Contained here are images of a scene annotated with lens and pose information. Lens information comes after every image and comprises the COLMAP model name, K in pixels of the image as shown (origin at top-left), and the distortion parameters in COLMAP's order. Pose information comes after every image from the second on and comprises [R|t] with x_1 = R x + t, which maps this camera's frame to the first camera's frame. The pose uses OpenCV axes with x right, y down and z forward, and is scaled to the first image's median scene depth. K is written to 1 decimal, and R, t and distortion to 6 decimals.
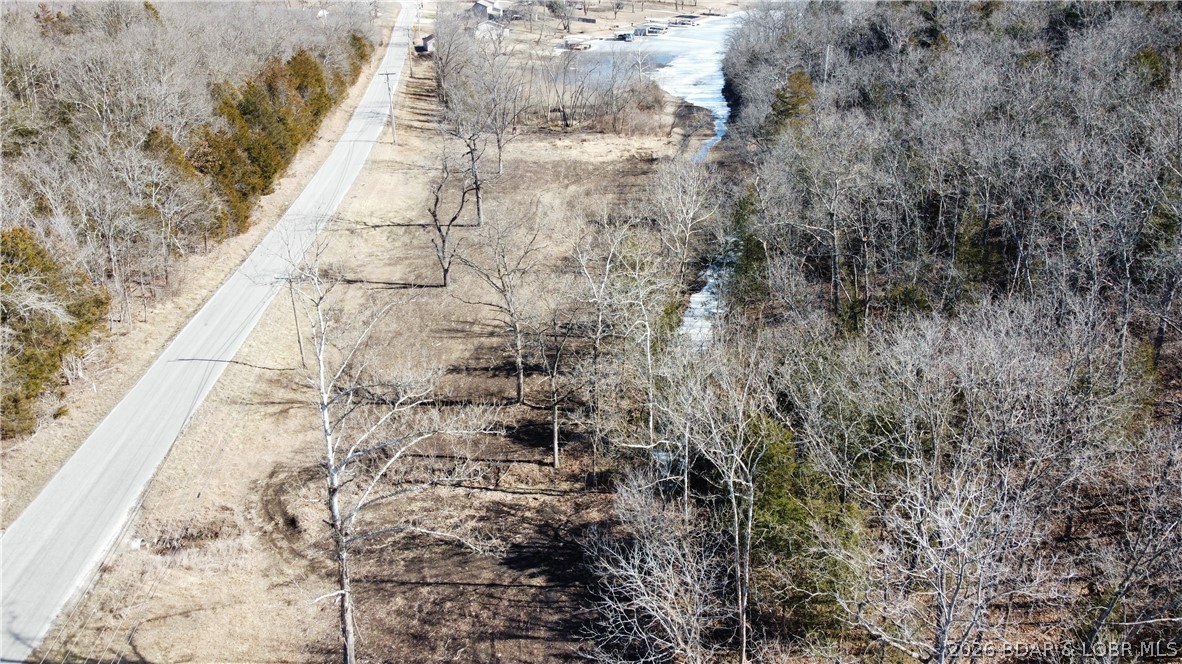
lens RADIAL K [[897.6, 0, 586.0], [0, 897.6, 338.2], [0, 0, 1]] dist [-0.006268, 0.007005]
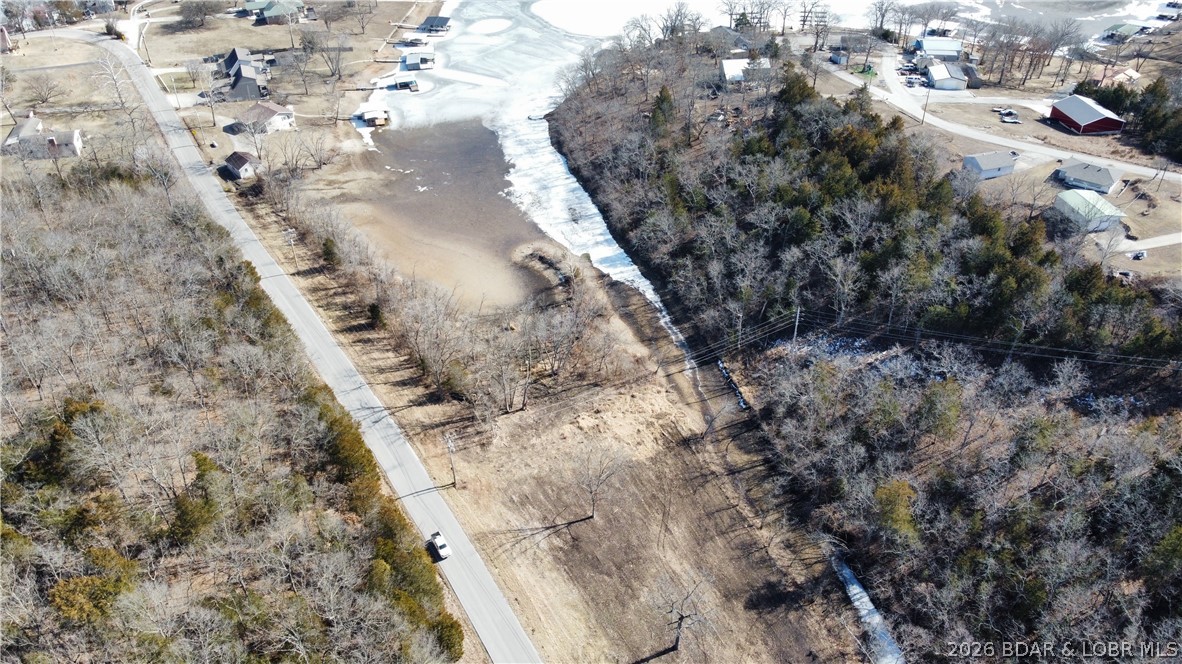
lens RADIAL K [[897.6, 0, 587.6], [0, 897.6, 327.5], [0, 0, 1]] dist [-0.006268, 0.007005]
pose [[0.906841, -0.255763, 0.335001, -0.338725], [0.181982, 0.954528, 0.236132, -0.549059], [-0.380161, -0.153170, 0.912149, 0.010428]]
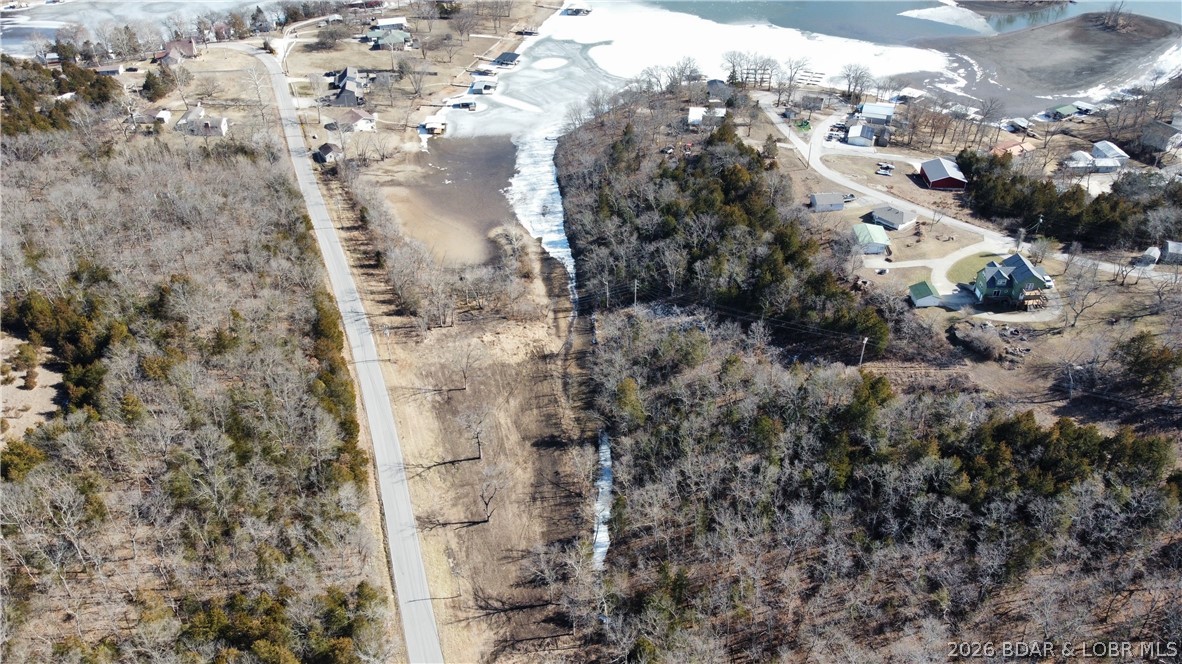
lens RADIAL K [[897.6, 0, 588.0], [0, 897.6, 331.8], [0, 0, 1]] dist [-0.006268, 0.007005]
pose [[0.972665, -0.132599, 0.190629, -0.149807], [0.094396, 0.975824, 0.197123, -0.505730], [-0.212158, -0.173740, 0.961667, -0.608421]]
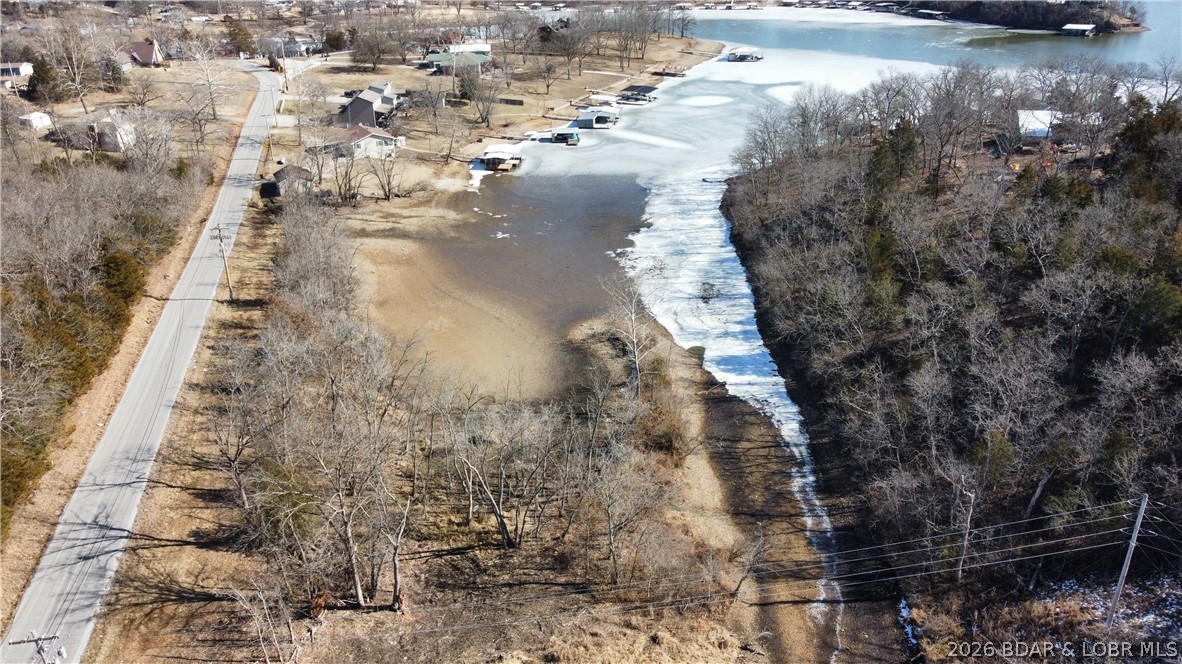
lens RADIAL K [[897.6, 0, 589.5], [0, 897.6, 332.4], [0, 0, 1]] dist [-0.006268, 0.007005]
pose [[0.995312, -0.046359, 0.084884, -0.014486], [0.045645, 0.998904, 0.010327, -0.361298], [-0.085270, -0.006404, 0.996337, 0.527006]]
